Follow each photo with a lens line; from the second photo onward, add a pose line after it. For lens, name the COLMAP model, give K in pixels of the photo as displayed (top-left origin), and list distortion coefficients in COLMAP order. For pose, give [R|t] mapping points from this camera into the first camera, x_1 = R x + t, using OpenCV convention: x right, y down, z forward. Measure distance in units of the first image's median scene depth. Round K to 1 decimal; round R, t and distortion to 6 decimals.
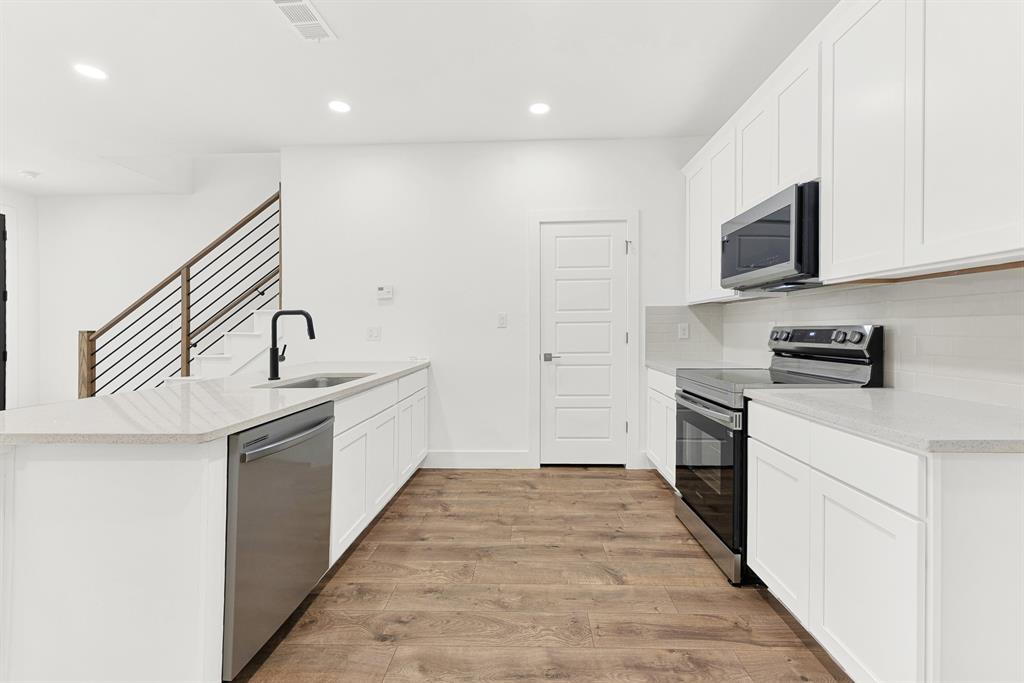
lens RADIAL K [[429.4, 0, 511.1], [0, 429.4, 333.8], [0, 0, 1]] dist [0.003078, 0.000706]
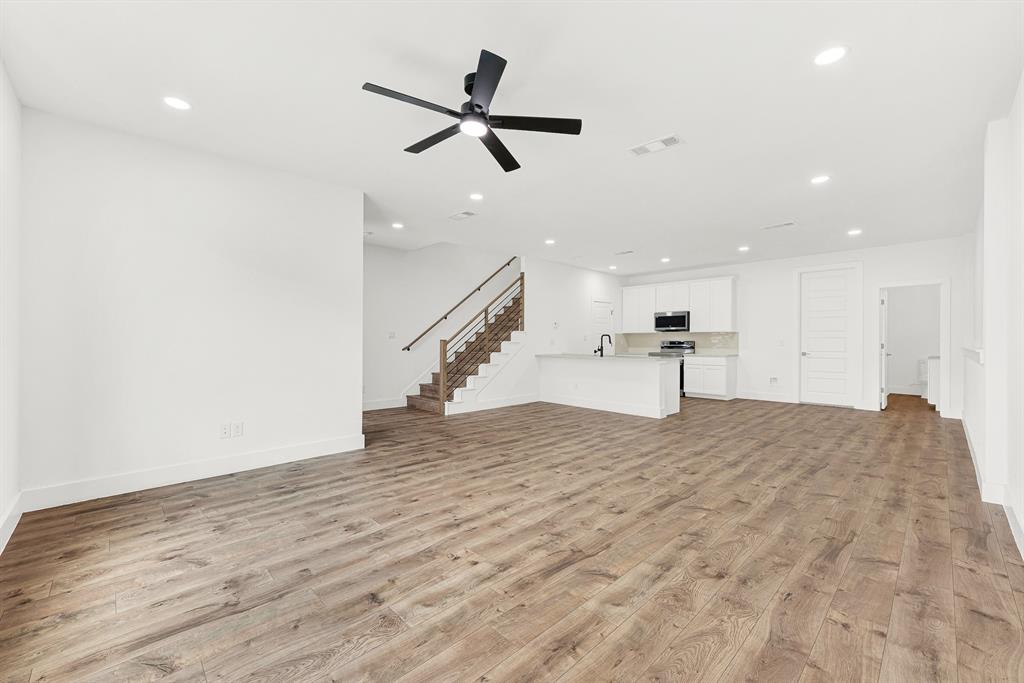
lens RADIAL K [[429.4, 0, 518.4], [0, 429.4, 345.3], [0, 0, 1]] dist [0.003078, 0.000706]
pose [[0.672373, 0.000457, 0.740213, -3.330599], [0.004741, 0.999977, -0.004924, 0.037777], [-0.740198, 0.006820, 0.672355, -0.666097]]
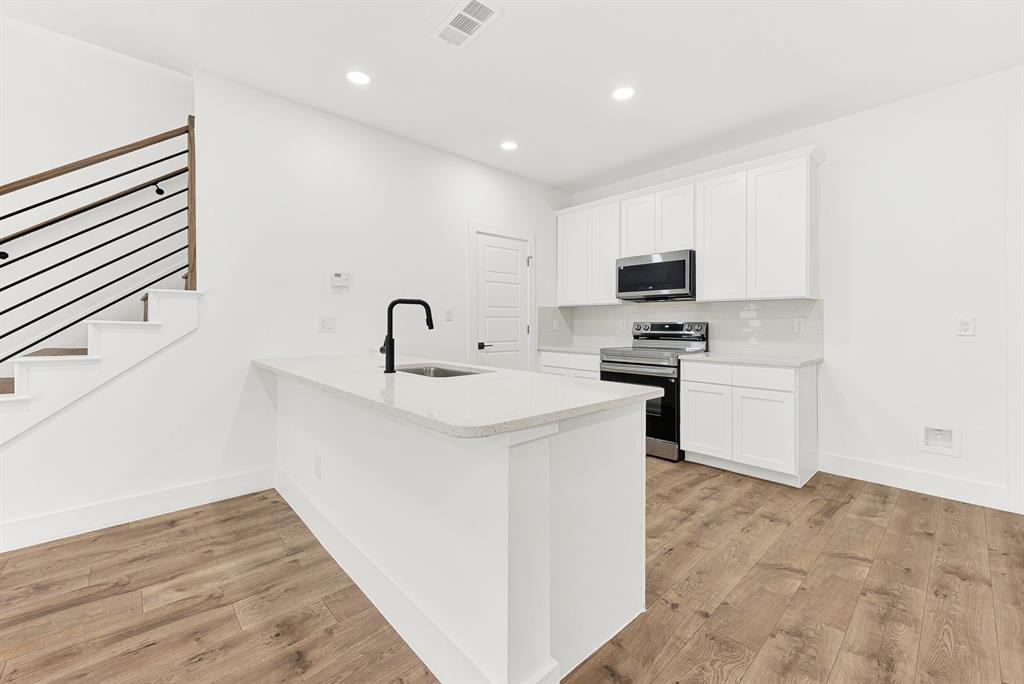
lens RADIAL K [[429.4, 0, 513.3], [0, 429.4, 321.0], [0, 0, 1]] dist [0.003078, 0.000706]
pose [[0.702636, 0.013913, 0.711413, -1.043768], [-0.002016, 0.999844, -0.017563, 0.010411], [-0.711546, 0.010906, 0.702555, 0.154959]]
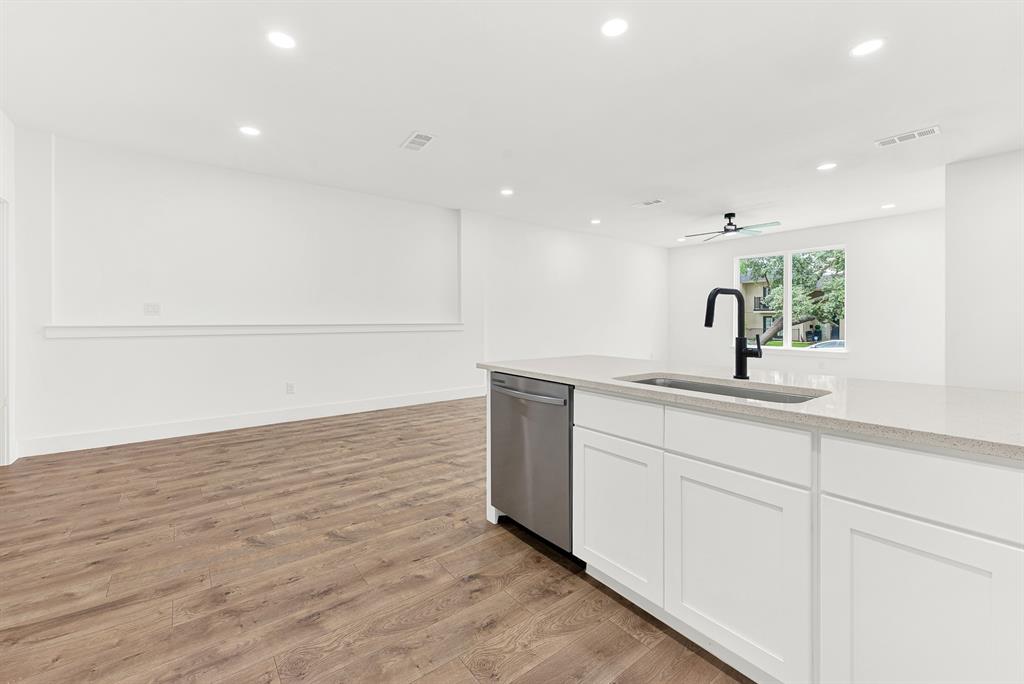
lens RADIAL K [[429.4, 0, 499.8], [0, 429.4, 311.4], [0, 0, 1]] dist [0.003078, 0.000706]
pose [[-0.775656, -0.006674, -0.631120, 0.266713], [-0.002163, 0.999966, -0.007916, -0.006013], [0.631152, -0.004775, -0.775645, 1.335335]]
